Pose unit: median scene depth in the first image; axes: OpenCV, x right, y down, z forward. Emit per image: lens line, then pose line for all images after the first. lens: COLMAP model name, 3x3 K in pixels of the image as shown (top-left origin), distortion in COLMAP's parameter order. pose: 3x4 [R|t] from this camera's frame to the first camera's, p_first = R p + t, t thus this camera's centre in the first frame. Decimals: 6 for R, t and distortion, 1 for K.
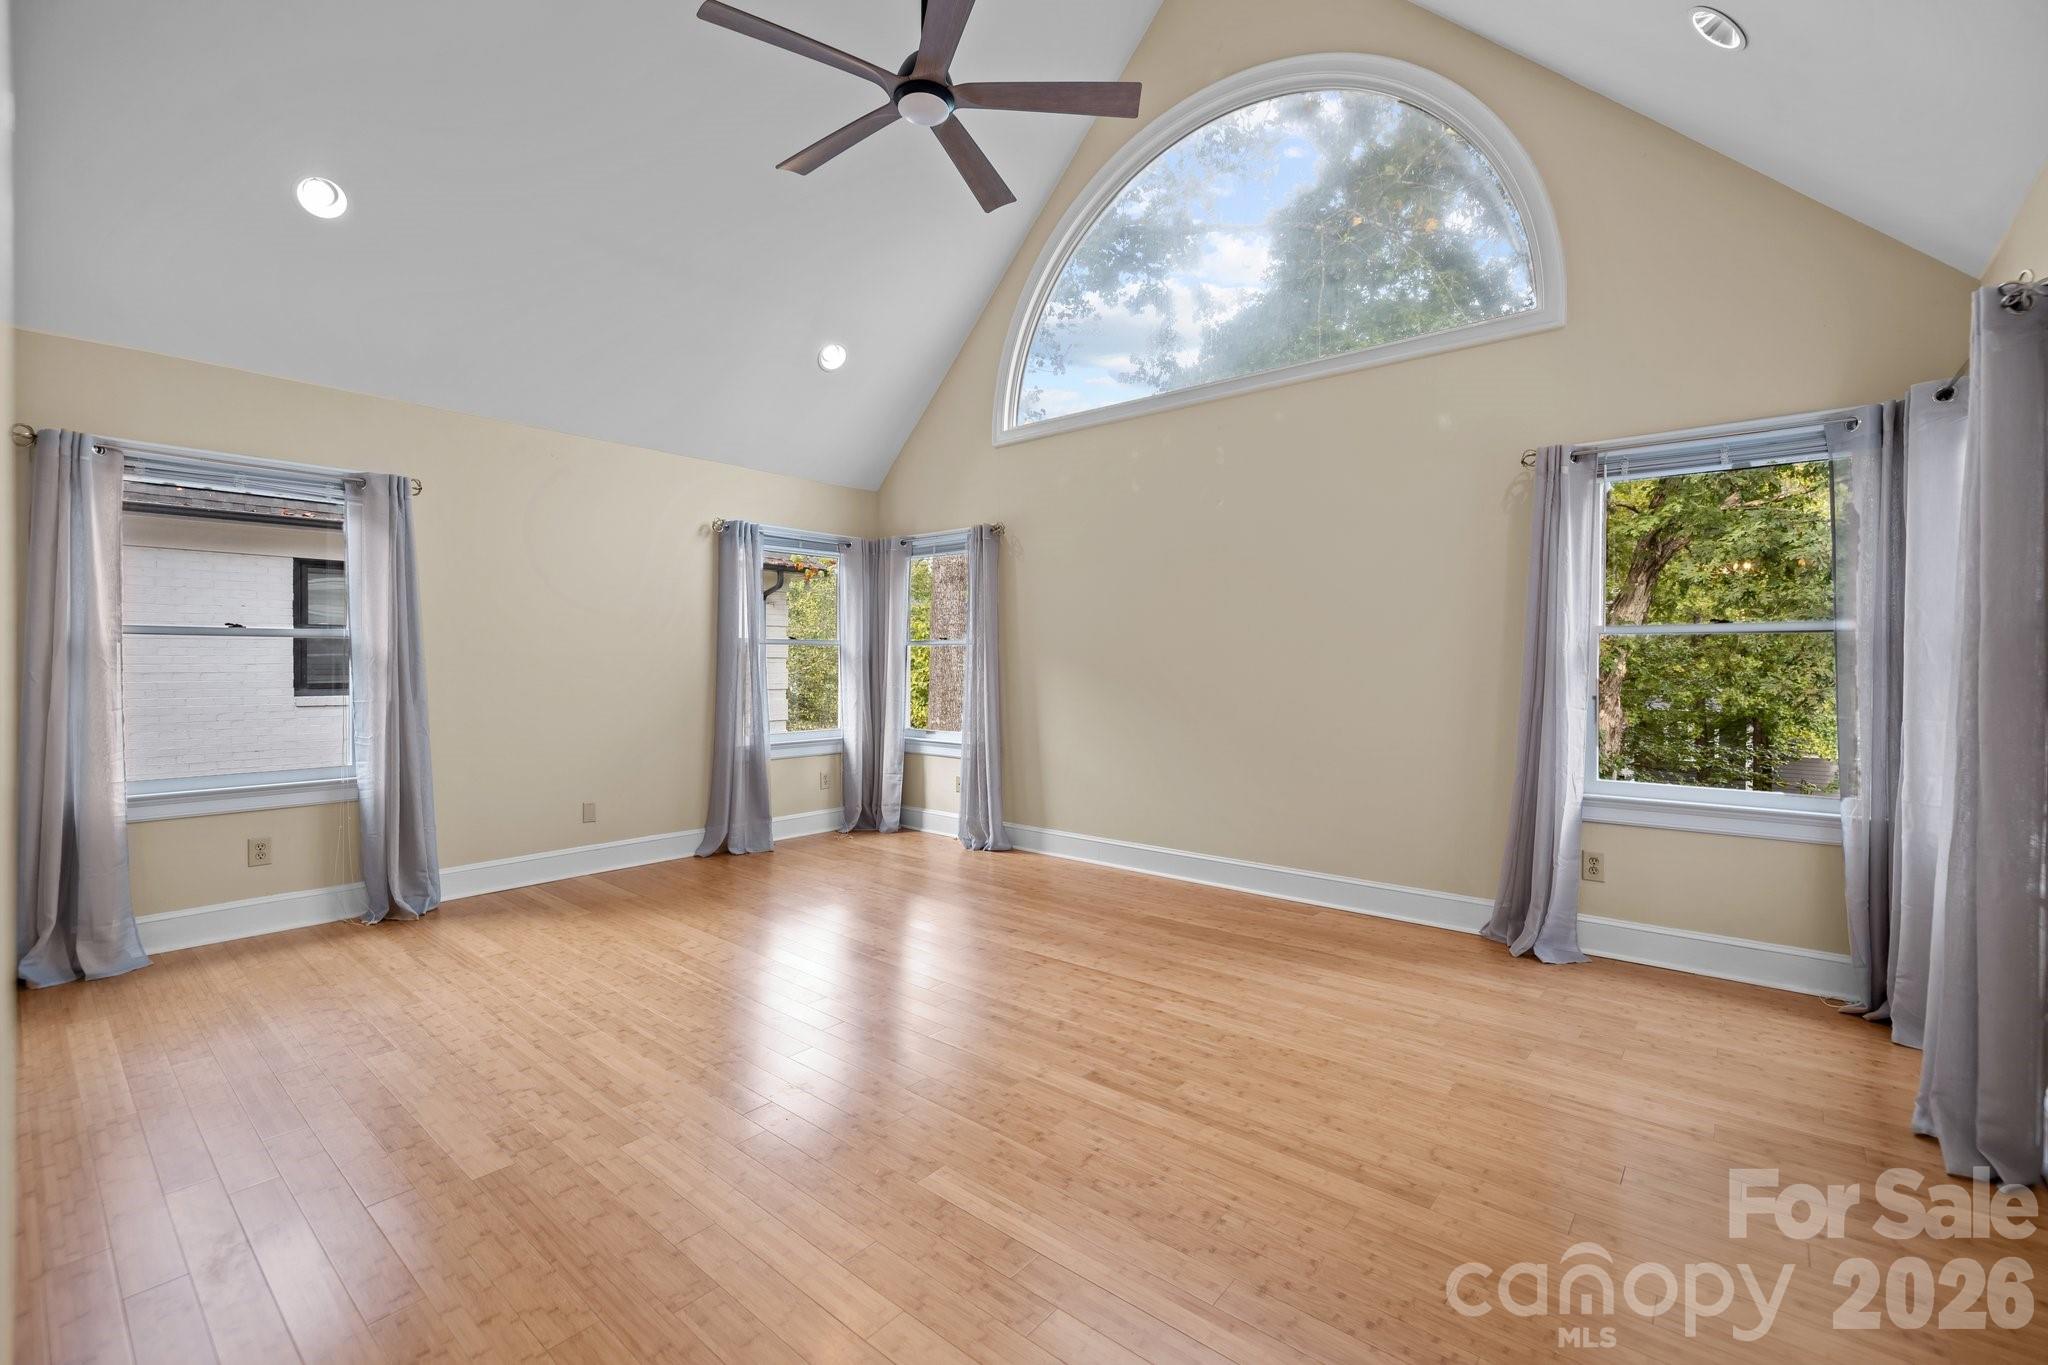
lens RADIAL K [[873.2, 0, 1027.6], [0, 873.2, 677.4], [0, 0, 1]] dist [0.000506, -0.000324]
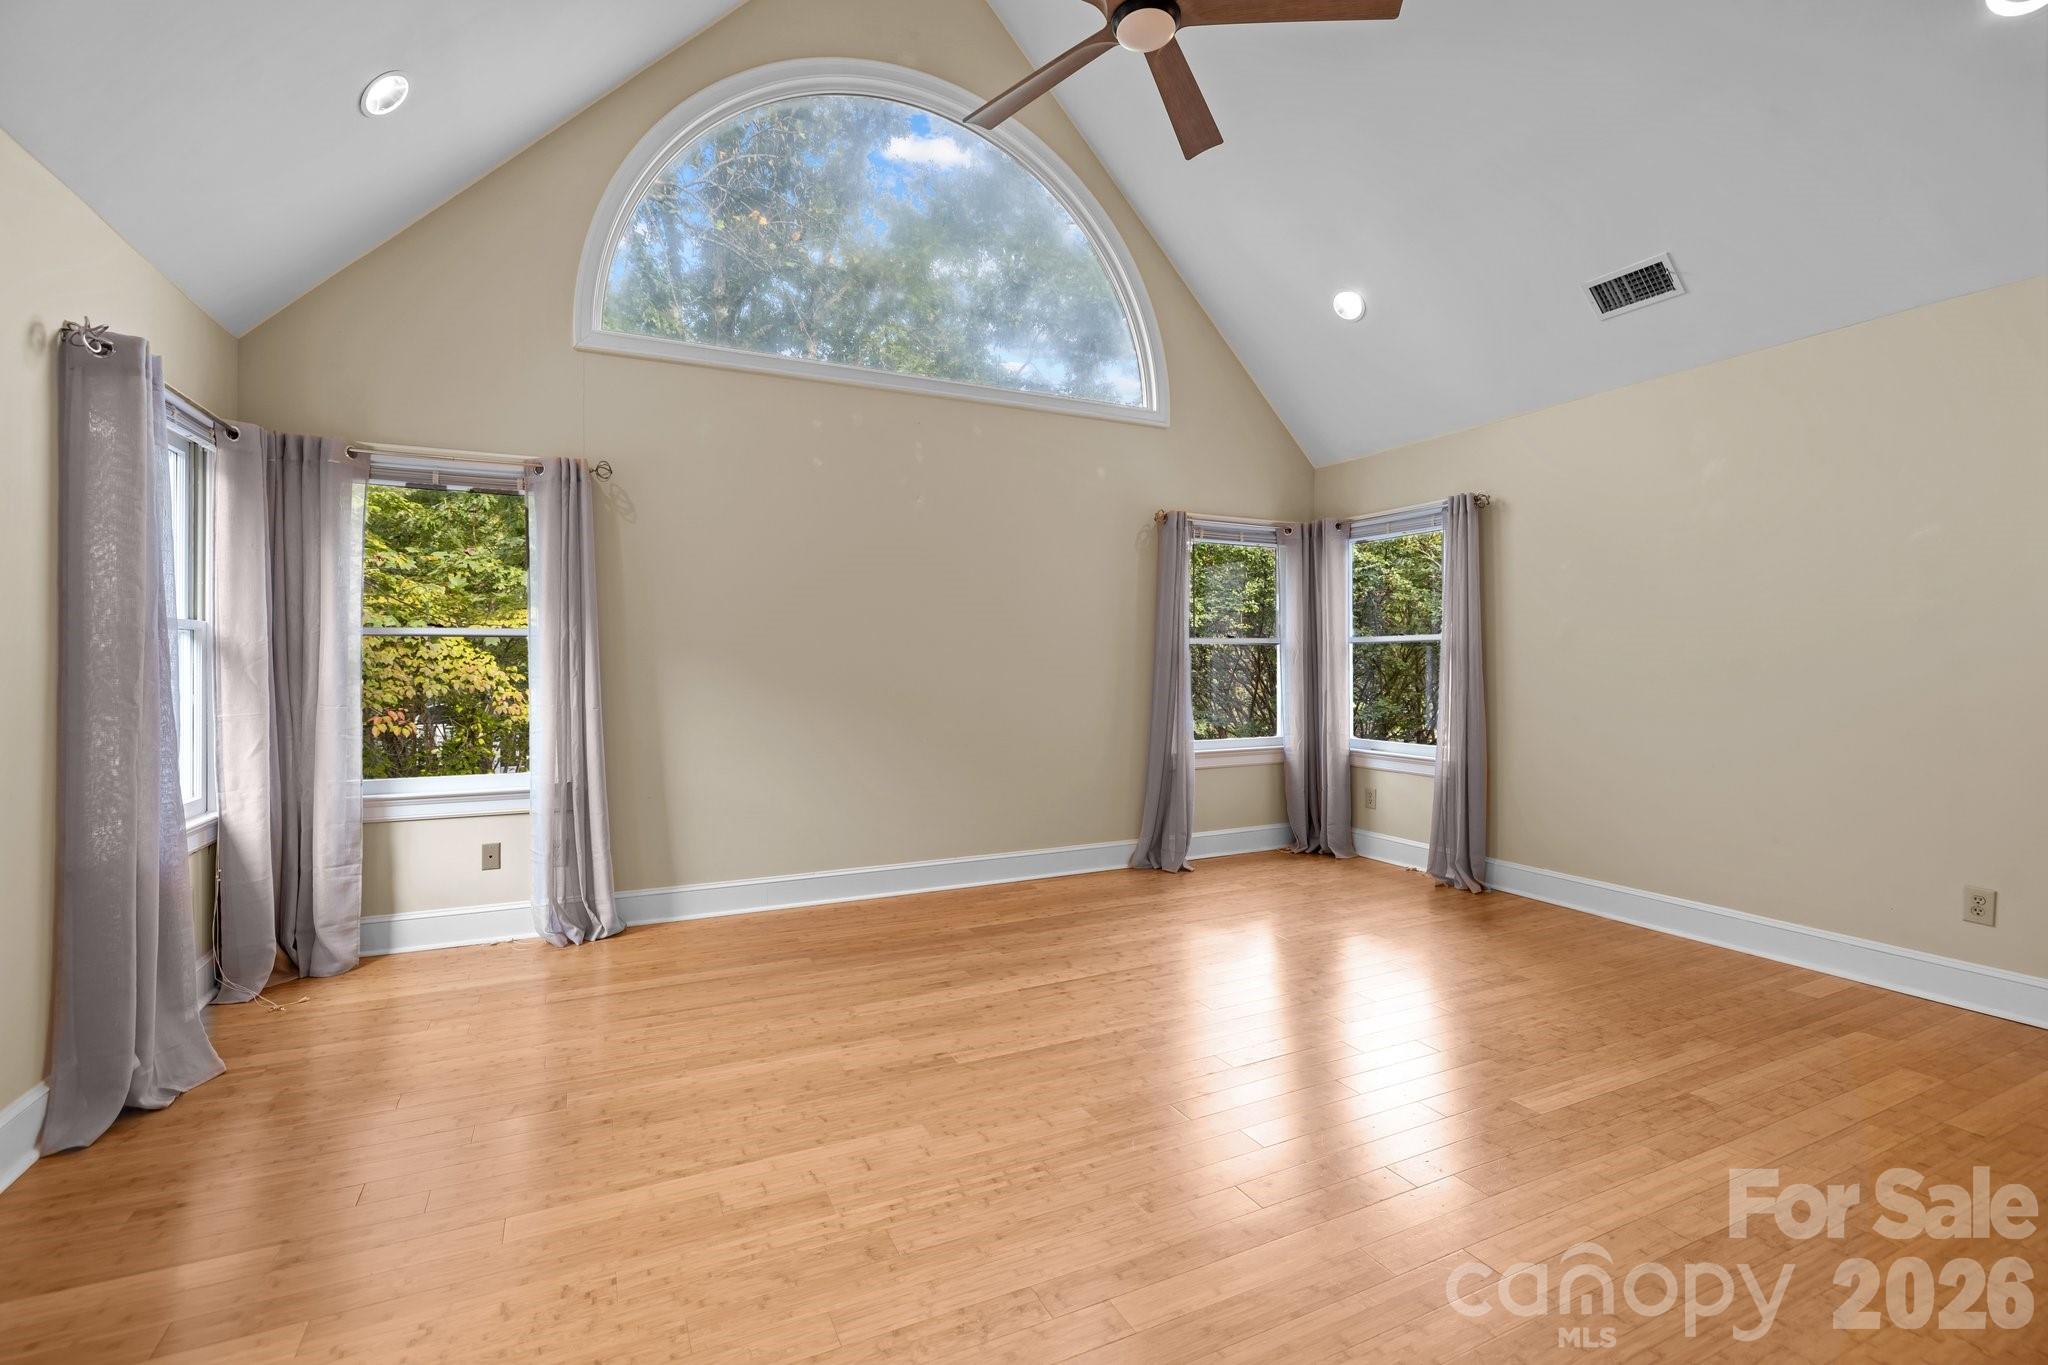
lens RADIAL K [[873.2, 0, 1027.6], [0, 873.2, 677.4], [0, 0, 1]] dist [0.000506, -0.000324]
pose [[0.421288, -0.015703, 0.906791, -0.763671], [0.019482, 0.999776, 0.008262, -0.008080], [-0.906718, 0.014185, 0.421500, 0.594764]]
